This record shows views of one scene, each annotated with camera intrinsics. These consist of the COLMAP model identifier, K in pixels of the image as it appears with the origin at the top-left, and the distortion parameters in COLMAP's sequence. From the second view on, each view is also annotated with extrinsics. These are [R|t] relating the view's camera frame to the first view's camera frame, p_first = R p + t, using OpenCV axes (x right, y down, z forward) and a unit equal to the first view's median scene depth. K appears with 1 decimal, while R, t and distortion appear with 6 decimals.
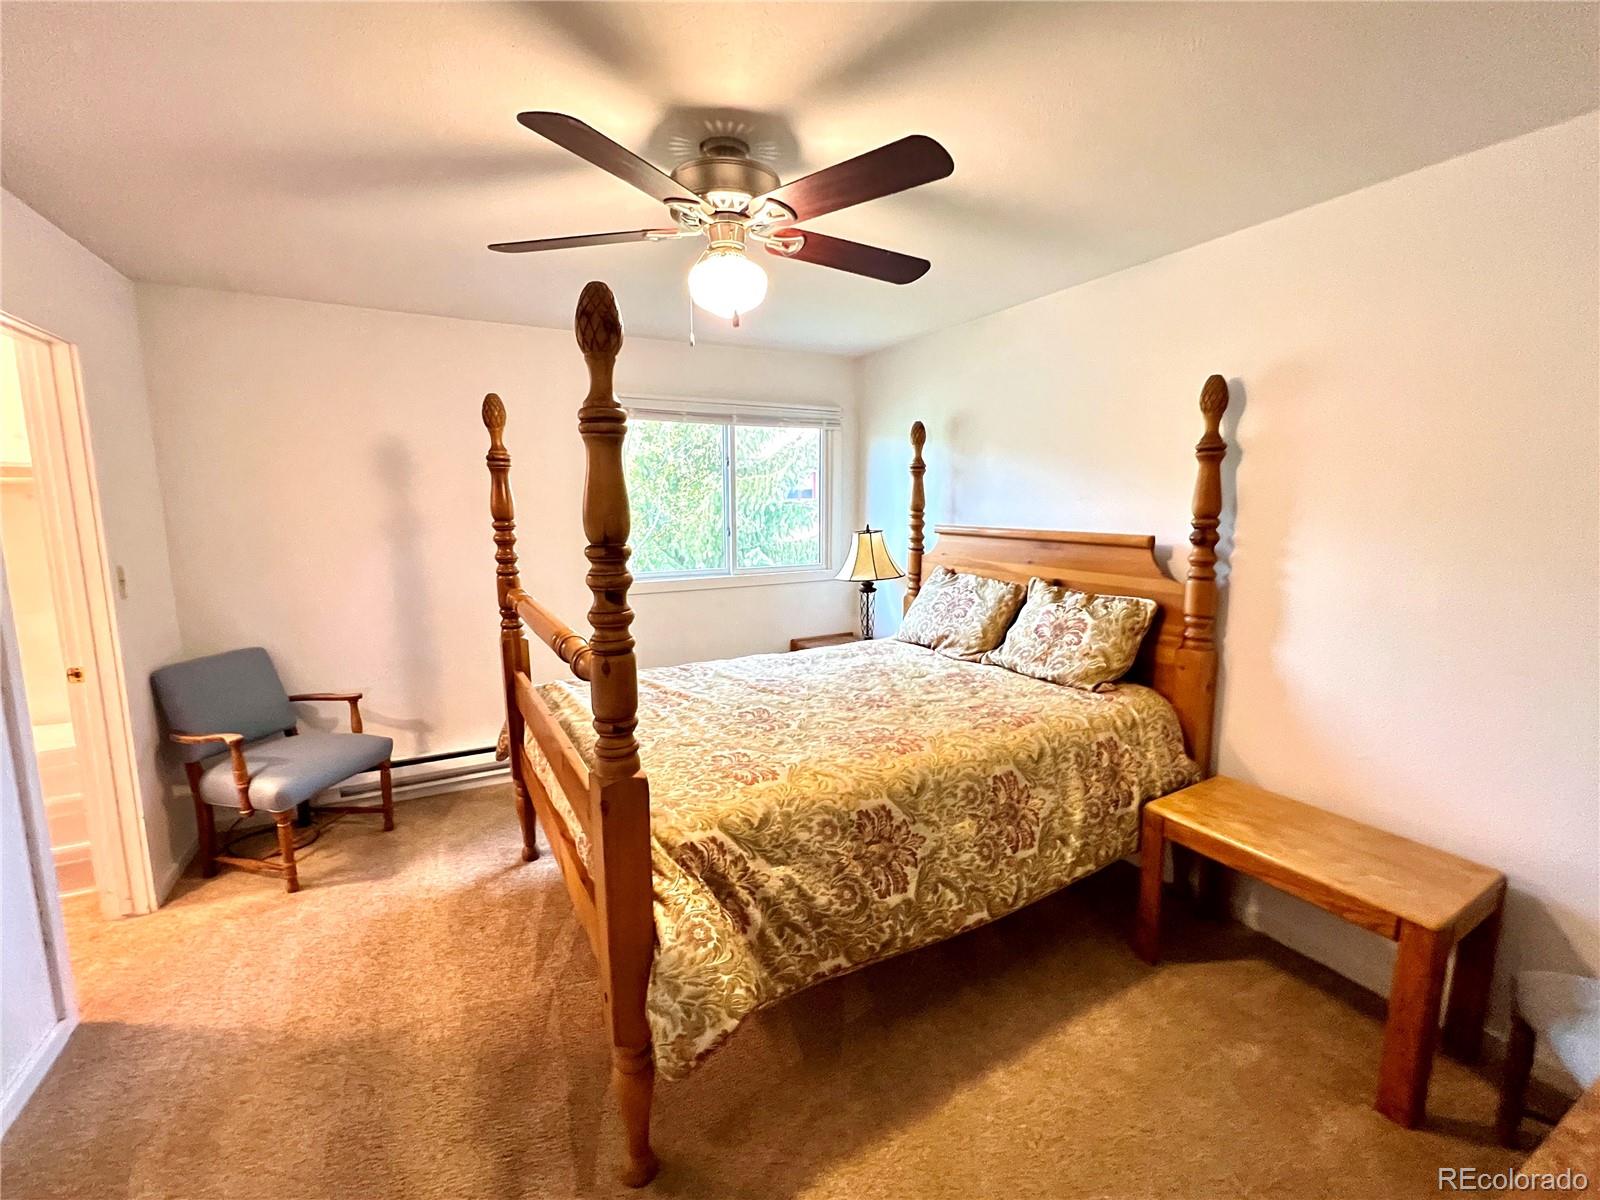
lens RADIAL K [[668.0, 0, 796.3], [0, 668.0, 594.8], [0, 0, 1]] dist [-0.001266, -0.000500]
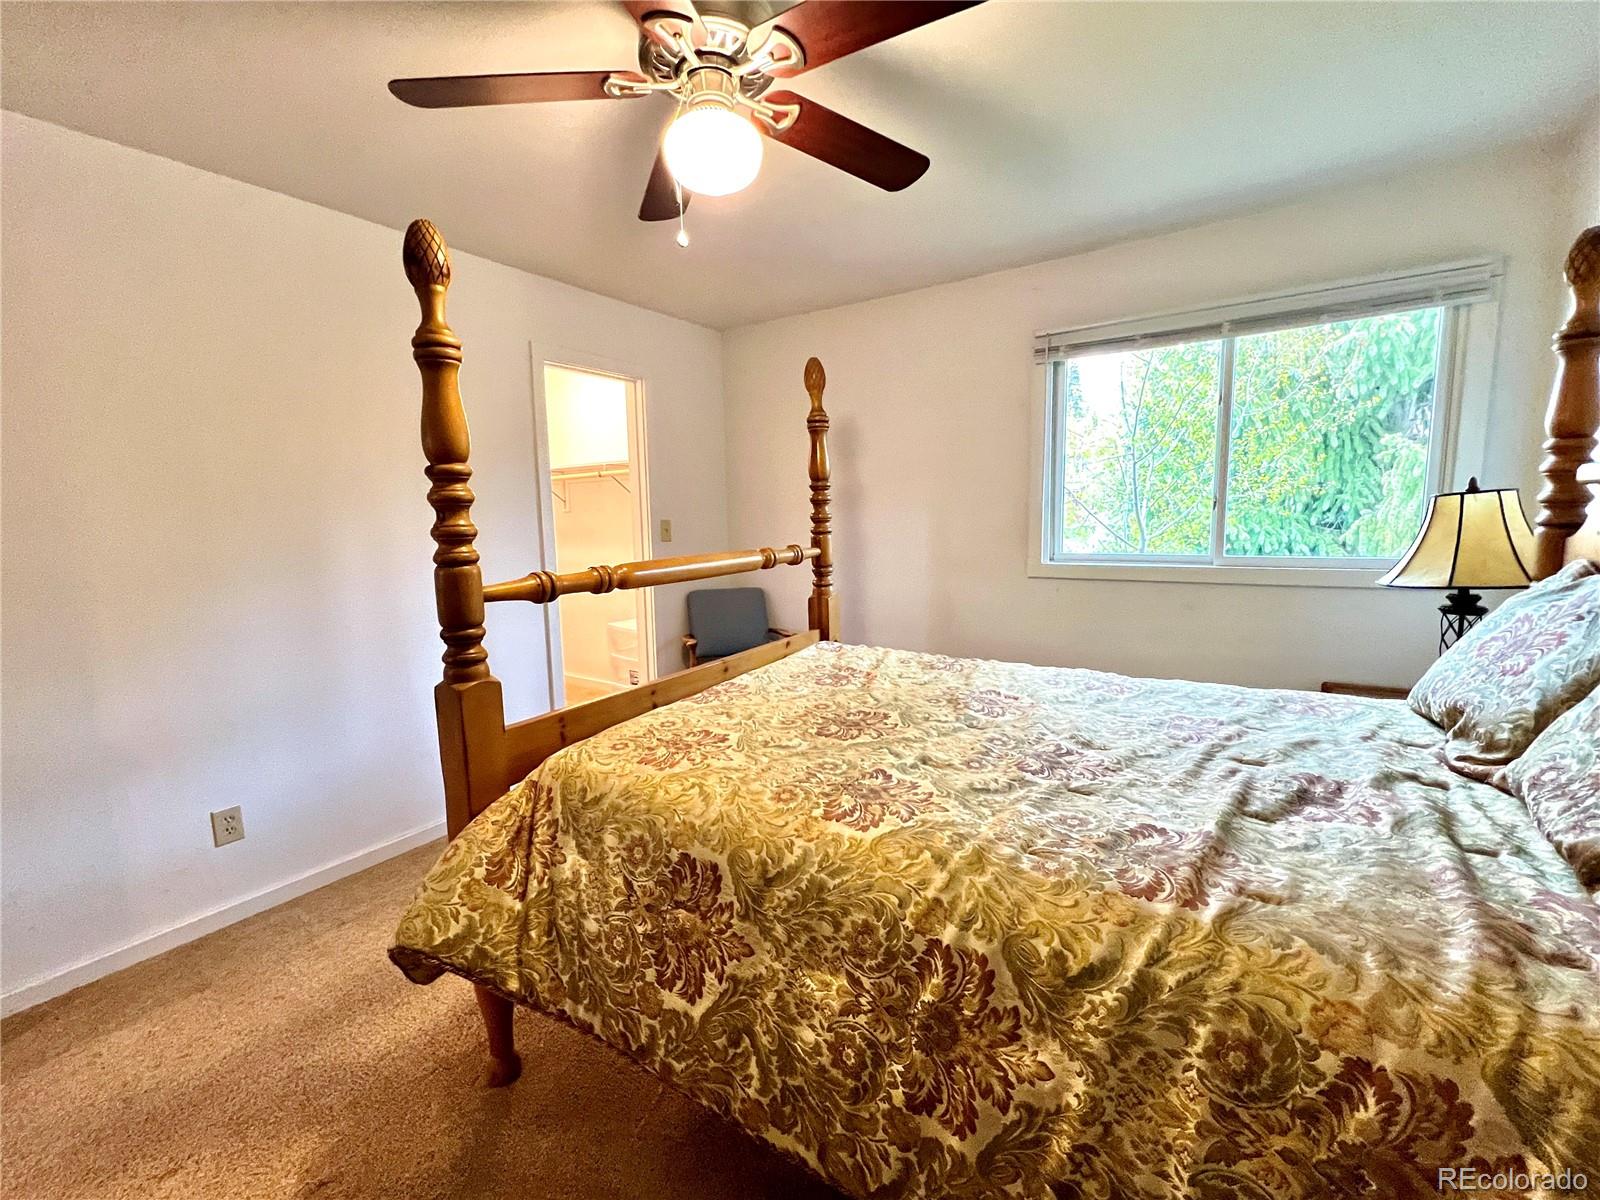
lens RADIAL K [[668.0, 0, 803.1], [0, 668.0, 603.6], [0, 0, 1]] dist [-0.001266, -0.000500]
pose [[0.482866, 0.114881, -0.868126, 0.609792], [-0.100114, 0.992100, 0.075602, 0.000816], [0.869953, 0.050406, 0.490552, 0.630505]]
